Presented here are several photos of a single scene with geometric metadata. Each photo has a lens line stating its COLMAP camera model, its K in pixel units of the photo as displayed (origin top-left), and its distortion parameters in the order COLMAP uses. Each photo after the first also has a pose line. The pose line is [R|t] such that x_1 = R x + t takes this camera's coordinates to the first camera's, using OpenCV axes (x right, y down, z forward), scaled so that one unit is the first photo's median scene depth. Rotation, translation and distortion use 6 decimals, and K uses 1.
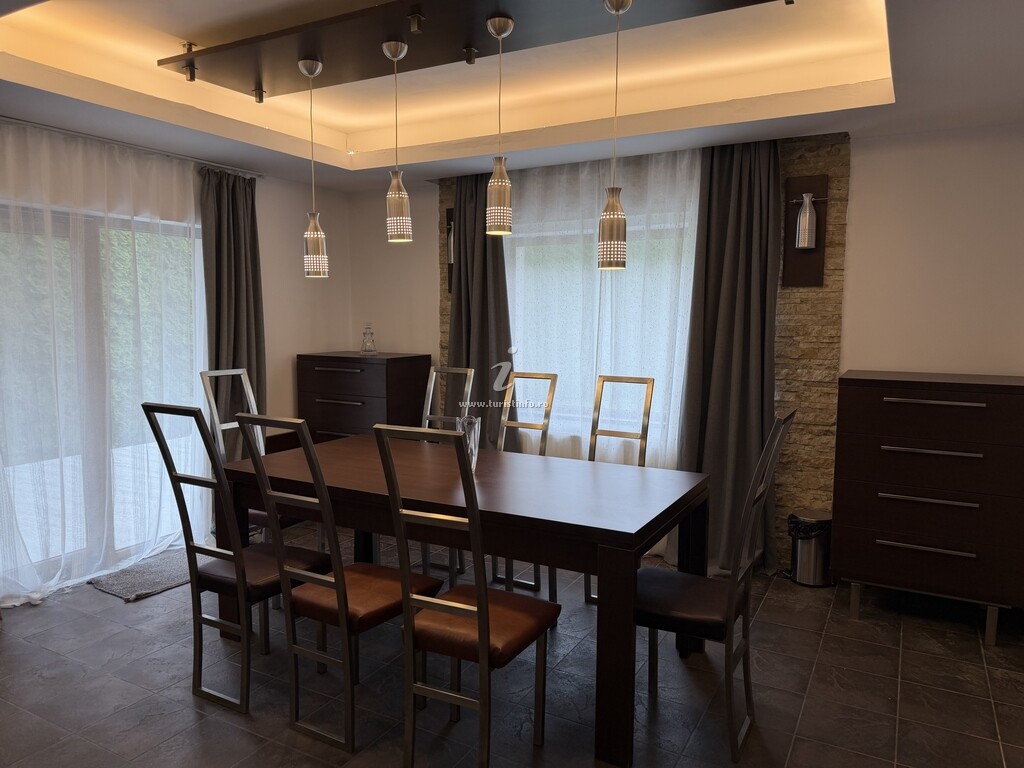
lens RADIAL K [[717.9, 0, 512.0], [0, 717.9, 384.0], [0, 0, 1]] dist [0.029355, -0.096059]
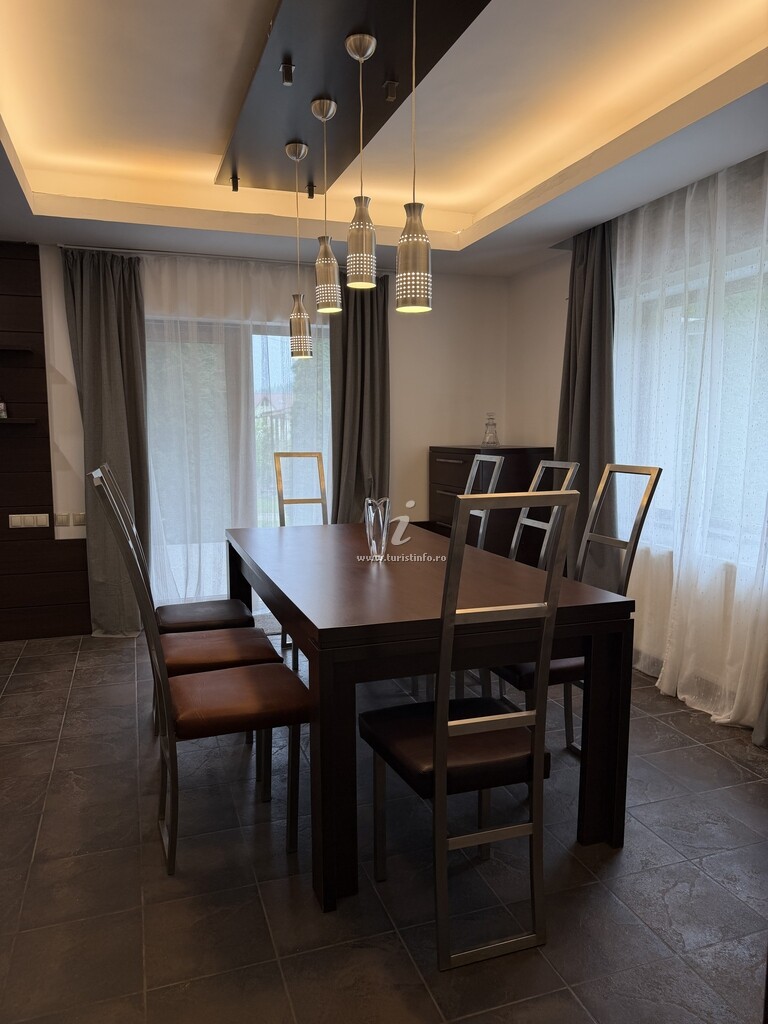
lens RADIAL K [[717.9, 0, 384.0], [0, 717.9, 512.0], [0, 0, 1]] dist [0.029355, -0.096059]
pose [[0.748243, 0.064651, -0.660268, 0.441490], [-0.054530, 0.997866, 0.035912, 0.025192], [0.661180, 0.009134, 0.750171, 0.265929]]
